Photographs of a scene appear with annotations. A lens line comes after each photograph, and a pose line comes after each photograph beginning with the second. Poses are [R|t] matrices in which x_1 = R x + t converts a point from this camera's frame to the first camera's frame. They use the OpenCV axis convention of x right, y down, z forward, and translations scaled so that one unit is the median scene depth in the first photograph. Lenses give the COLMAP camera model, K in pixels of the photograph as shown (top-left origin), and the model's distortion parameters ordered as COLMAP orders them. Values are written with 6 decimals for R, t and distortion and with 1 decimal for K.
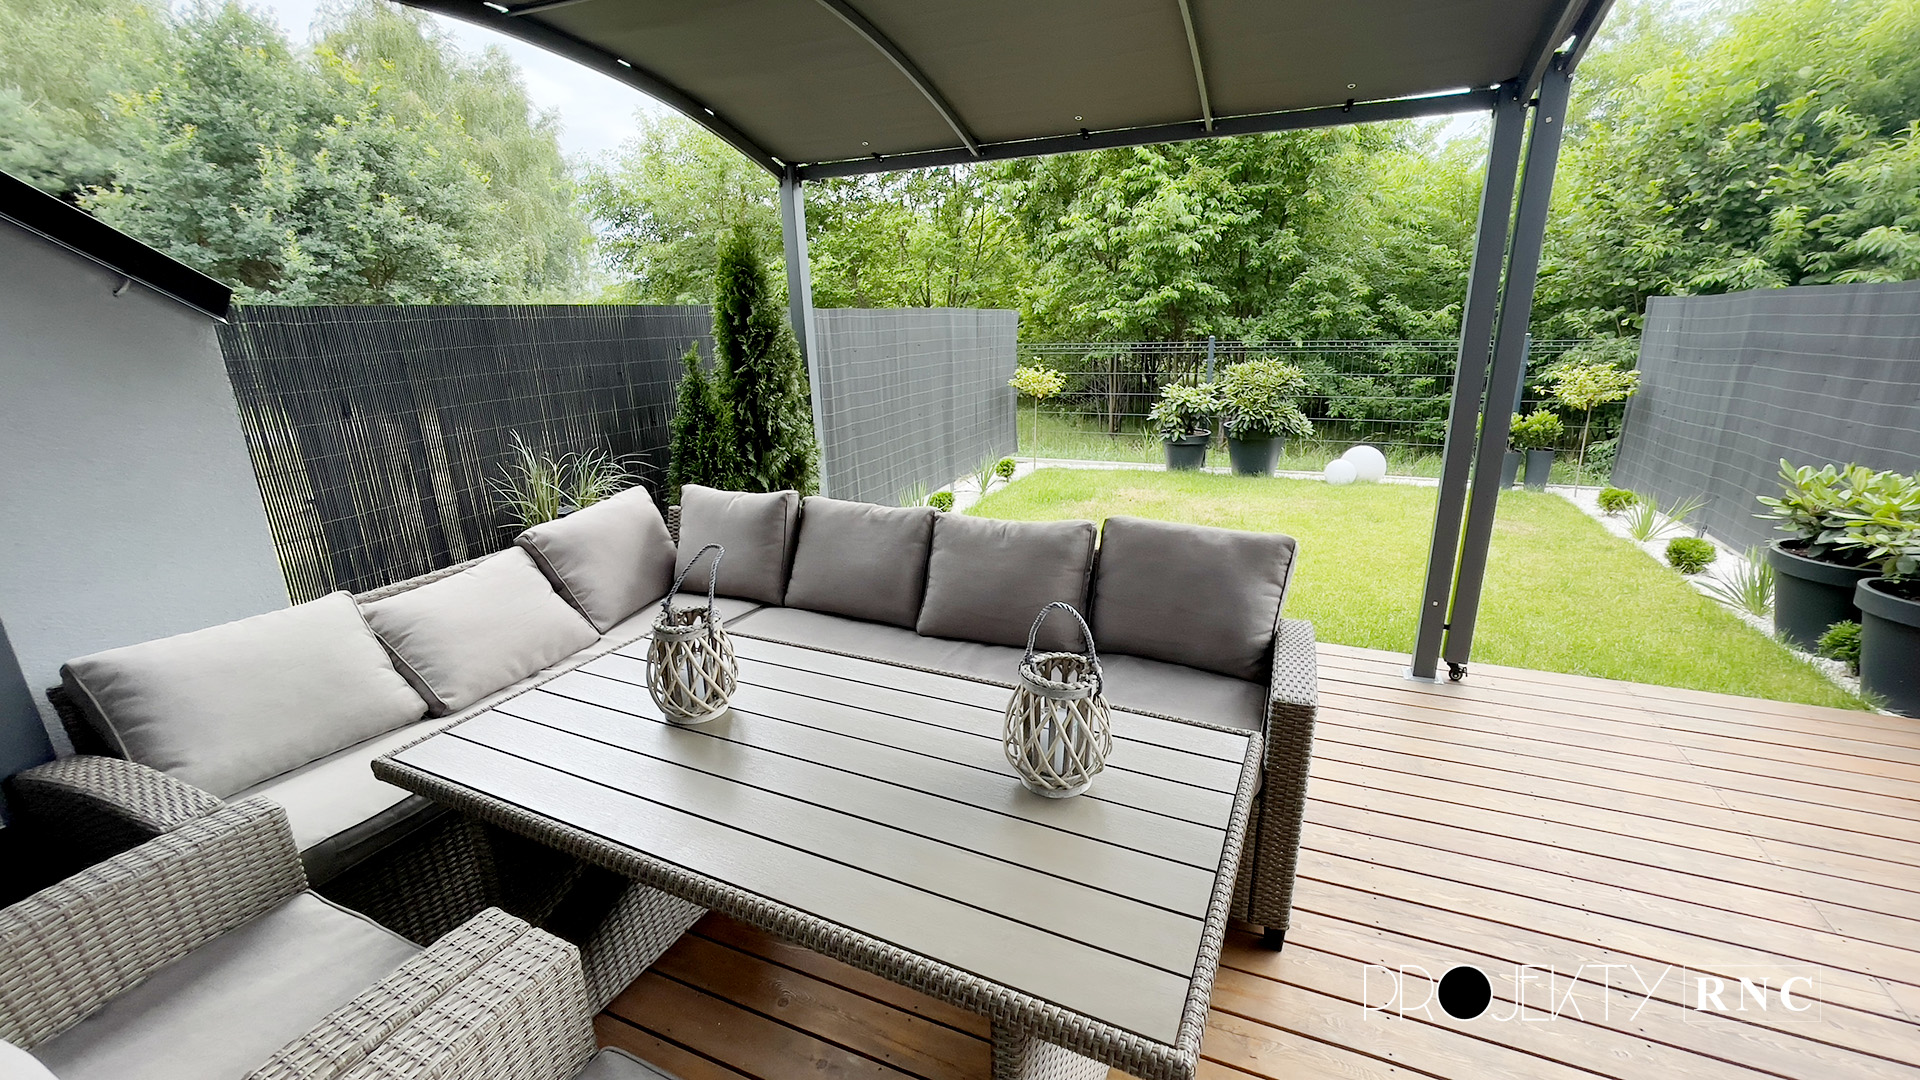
lens RADIAL K [[779.9, 0, 961.3], [0, 779.9, 550.4], [0, 0, 1]] dist [-0.012812, 0.002879]
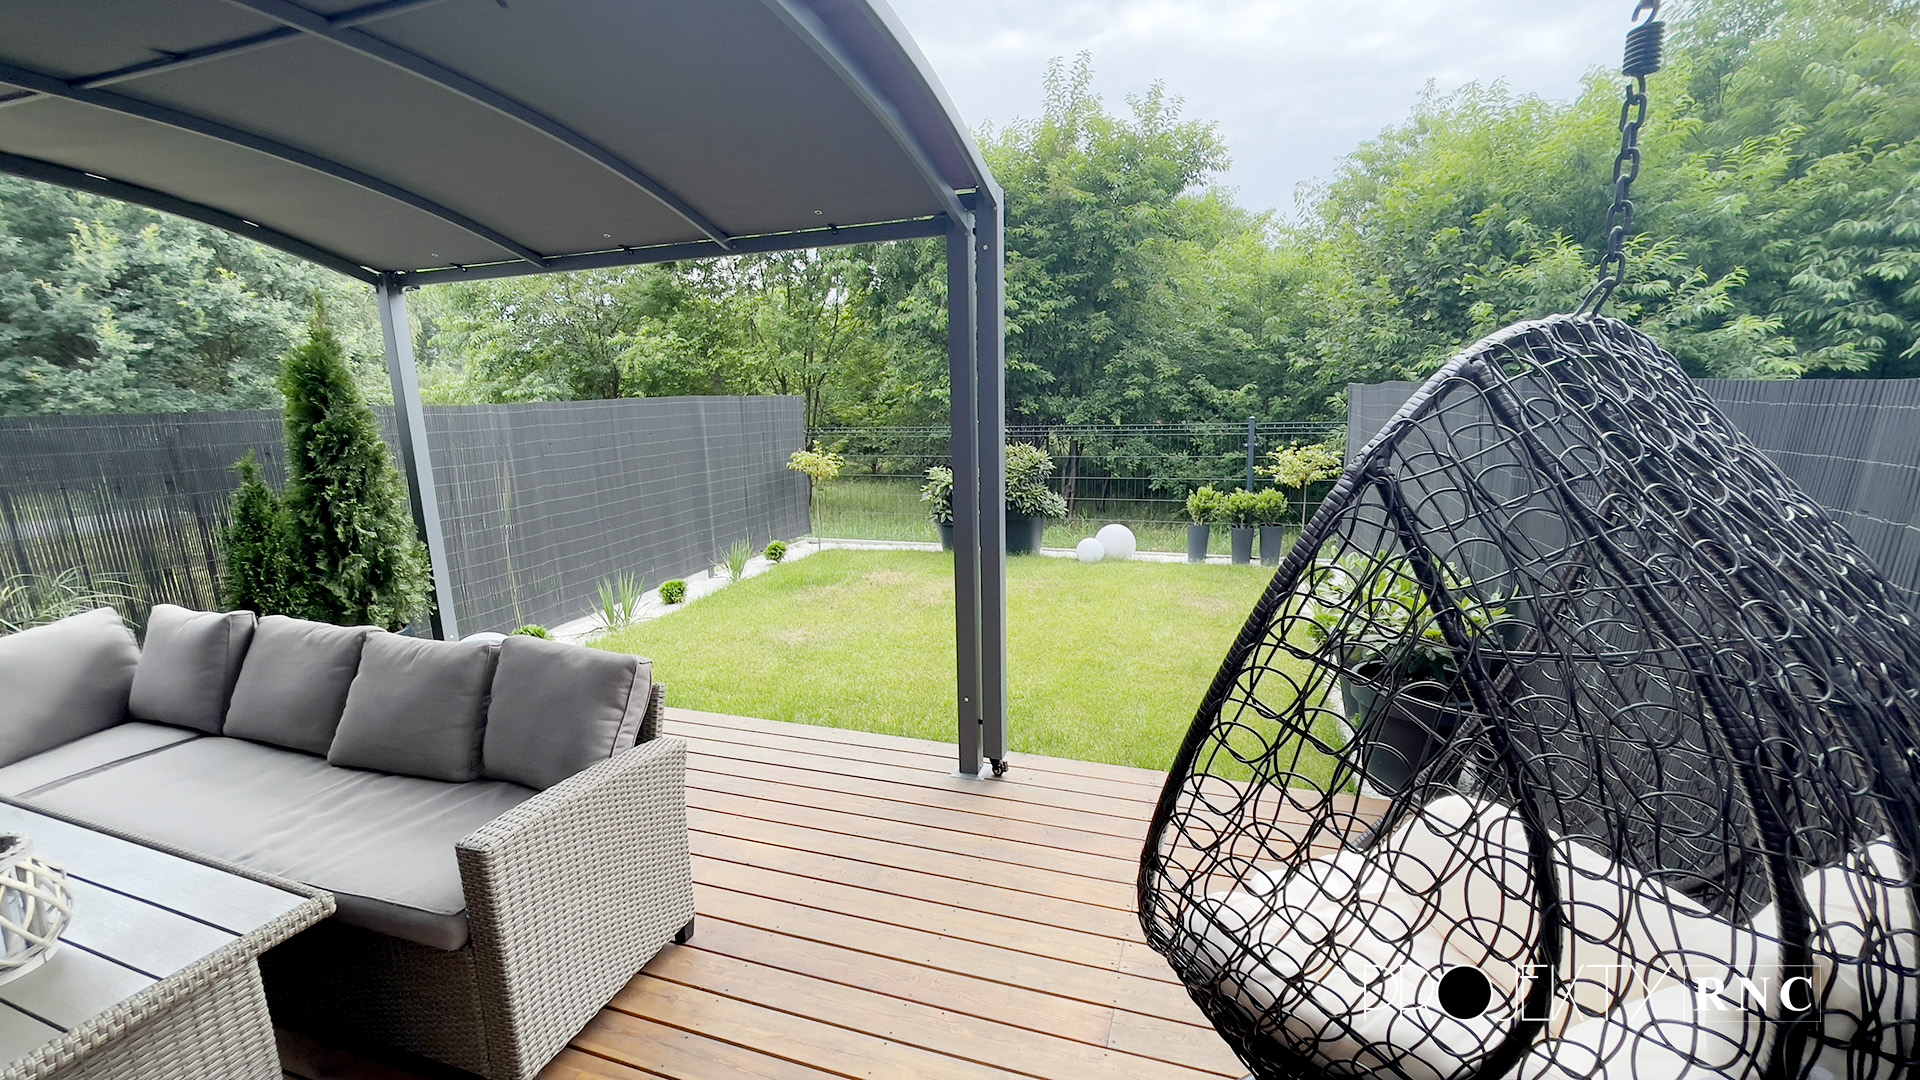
lens RADIAL K [[779.9, 0, 961.3], [0, 779.9, 550.4], [0, 0, 1]] dist [-0.012812, 0.002879]
pose [[0.995799, -0.021133, 0.089098, 0.132056], [0.028689, 0.996019, -0.084401, -0.010544], [-0.086960, 0.086602, 0.992440, -0.006825]]
